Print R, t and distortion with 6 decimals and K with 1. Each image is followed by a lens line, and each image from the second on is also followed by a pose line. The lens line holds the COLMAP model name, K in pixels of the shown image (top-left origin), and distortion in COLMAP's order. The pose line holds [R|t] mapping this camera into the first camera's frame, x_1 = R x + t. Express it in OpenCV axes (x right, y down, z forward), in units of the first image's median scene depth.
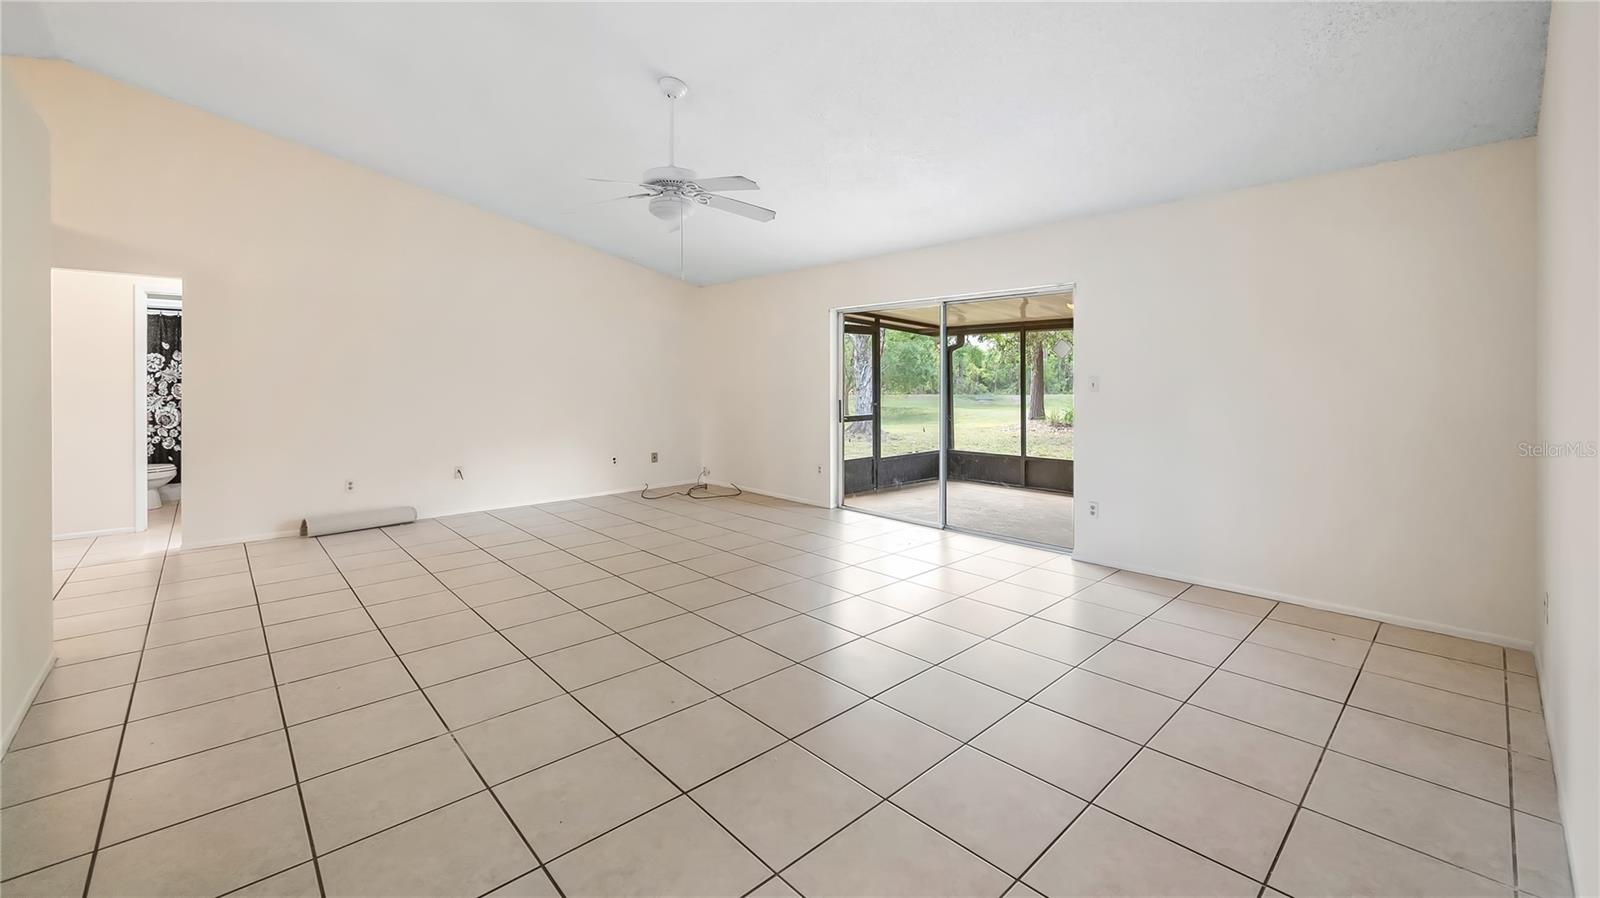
lens RADIAL K [[647.3, 0, 799.6], [0, 647.3, 410.9], [0, 0, 1]] dist [-0.000242, -0.000339]
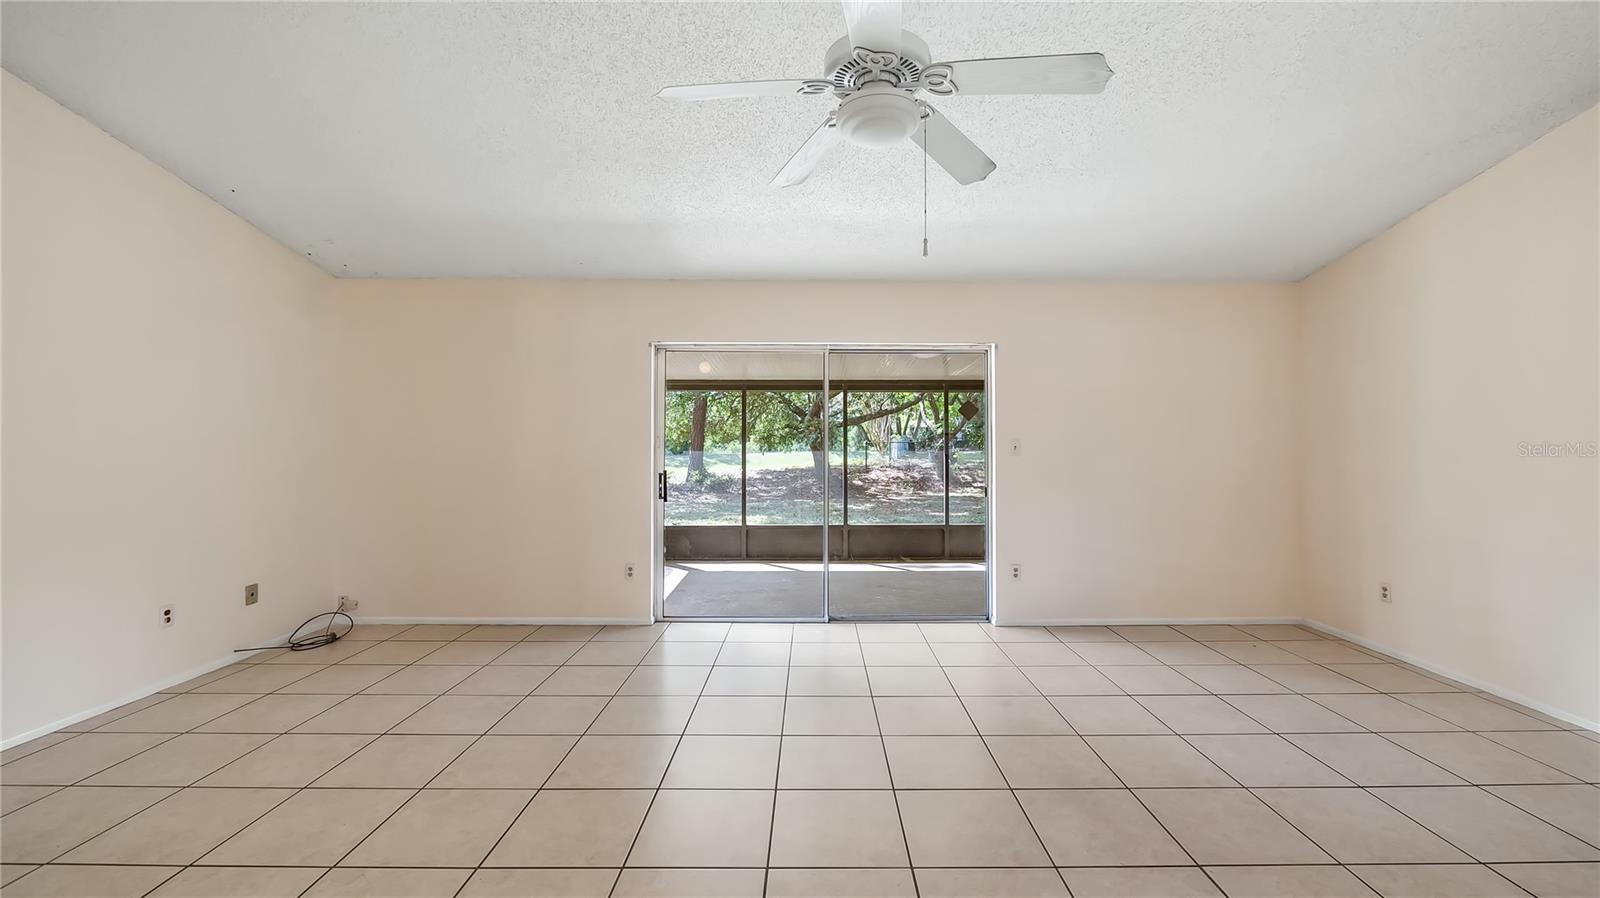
lens RADIAL K [[645.8, 0, 806.7], [0, 645.8, 434.2], [0, 0, 1]] dist [-0.003144, -0.000159]
pose [[0.675834, 0.010906, 0.736974, -0.862854], [0.033432, 0.998408, -0.045433, -0.043430], [-0.736296, 0.055344, 0.674393, 0.952046]]
